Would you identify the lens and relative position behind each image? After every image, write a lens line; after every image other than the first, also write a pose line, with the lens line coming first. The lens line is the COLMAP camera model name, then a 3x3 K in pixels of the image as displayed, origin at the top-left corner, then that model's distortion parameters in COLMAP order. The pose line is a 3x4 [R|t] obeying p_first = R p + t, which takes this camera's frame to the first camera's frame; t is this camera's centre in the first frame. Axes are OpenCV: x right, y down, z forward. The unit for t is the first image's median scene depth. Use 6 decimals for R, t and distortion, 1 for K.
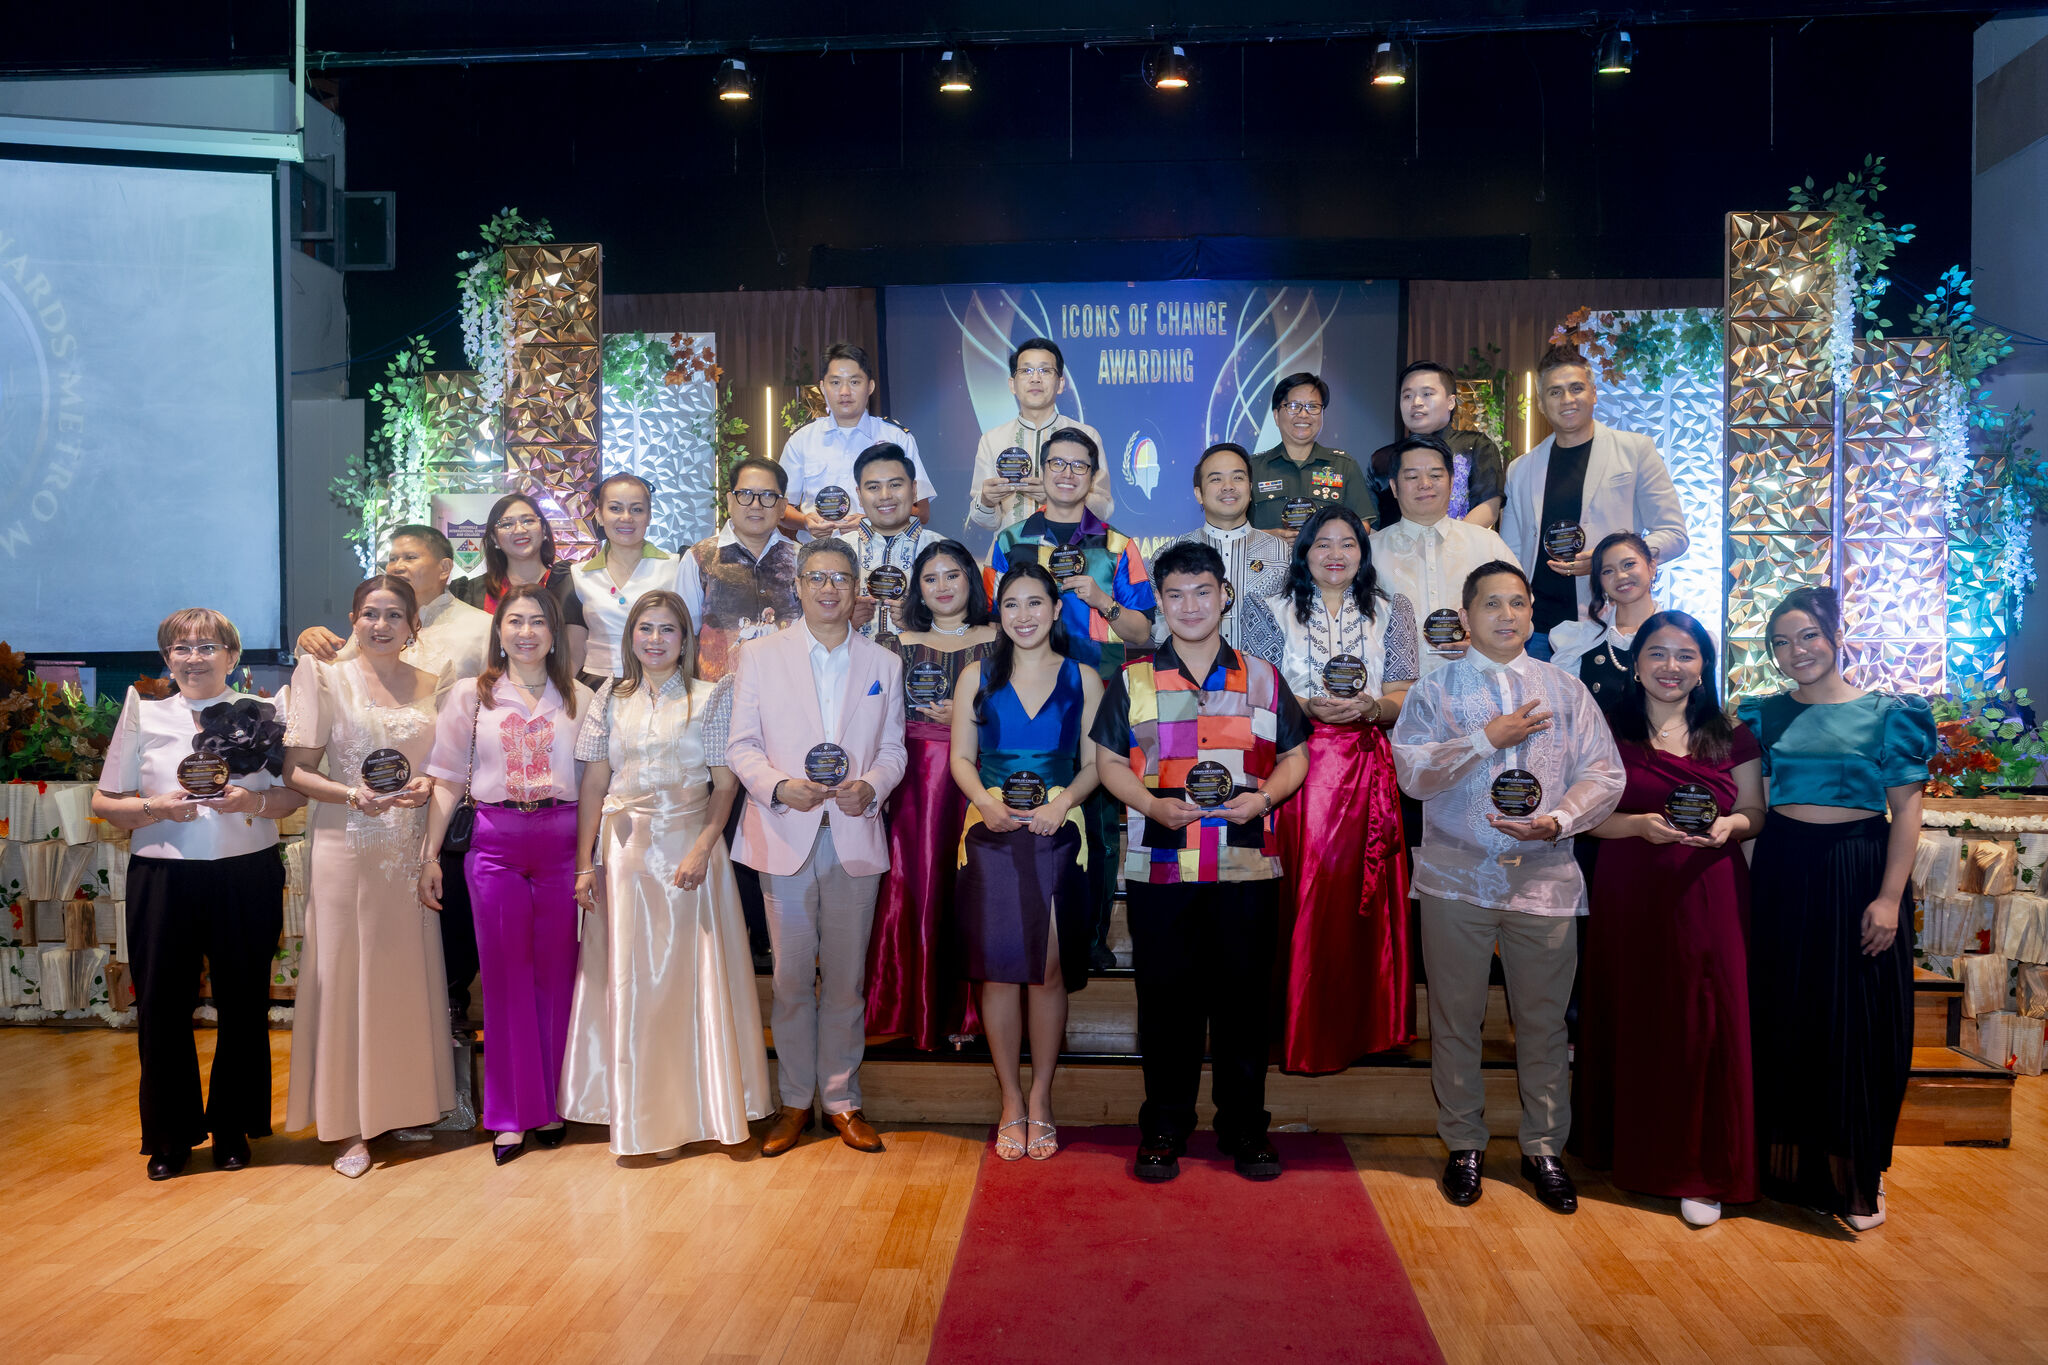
lens RADIAL K [[1465.5, 0, 1024.0], [0, 1465.5, 682.5], [0, 0, 1]] dist [-0.088600, 0.116361]
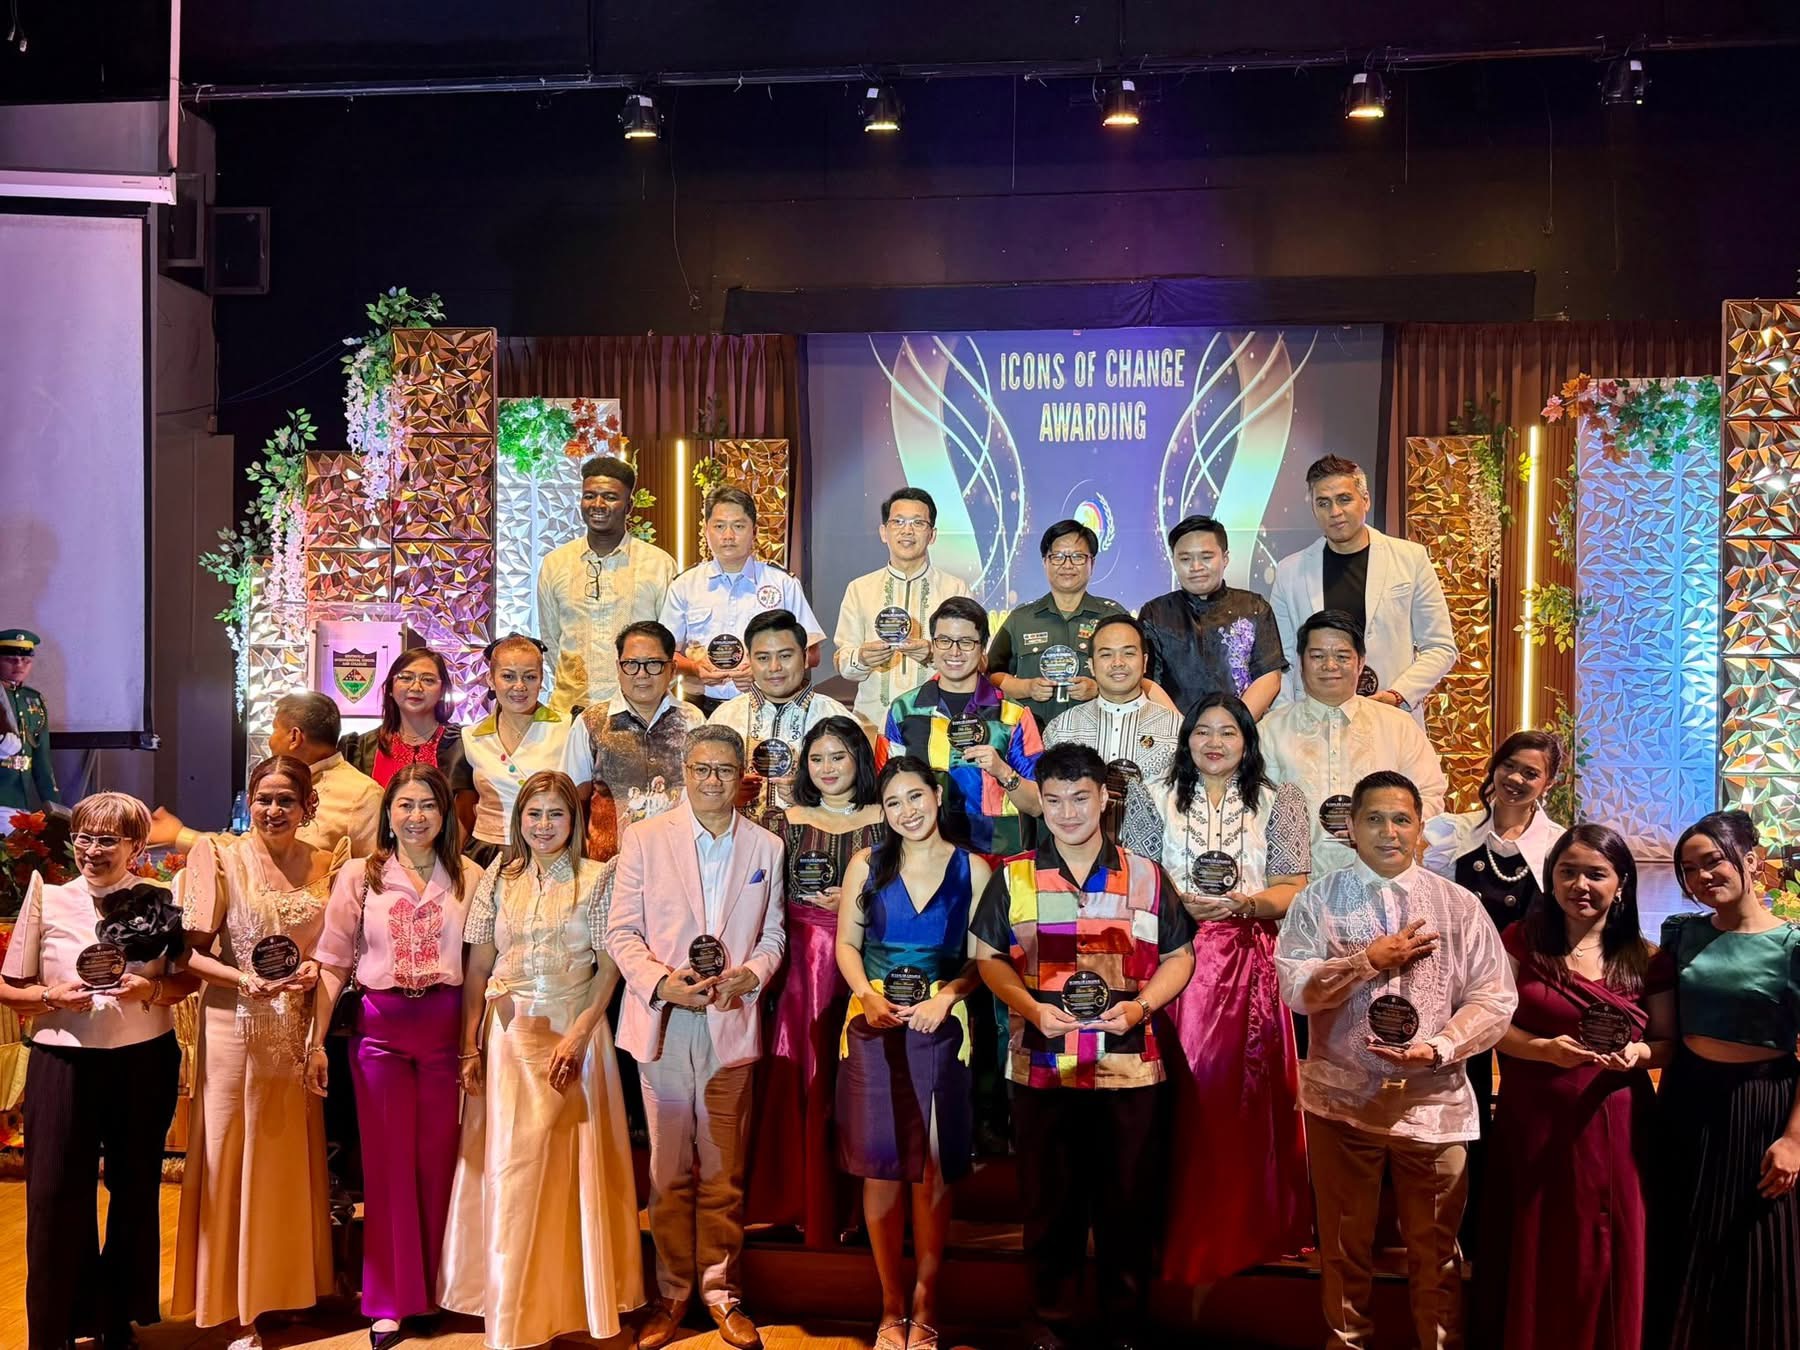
lens RADIAL K [[1713.2, 0, 890.4], [0, 1713.2, 671.5], [0, 0, 1]] dist [0.185183, -0.432149]
pose [[0.998218, 0.012143, -0.058427, 0.033548], [-0.012902, 0.999837, -0.012624, -0.069594], [0.058264, 0.013355, 0.998212, -0.111365]]
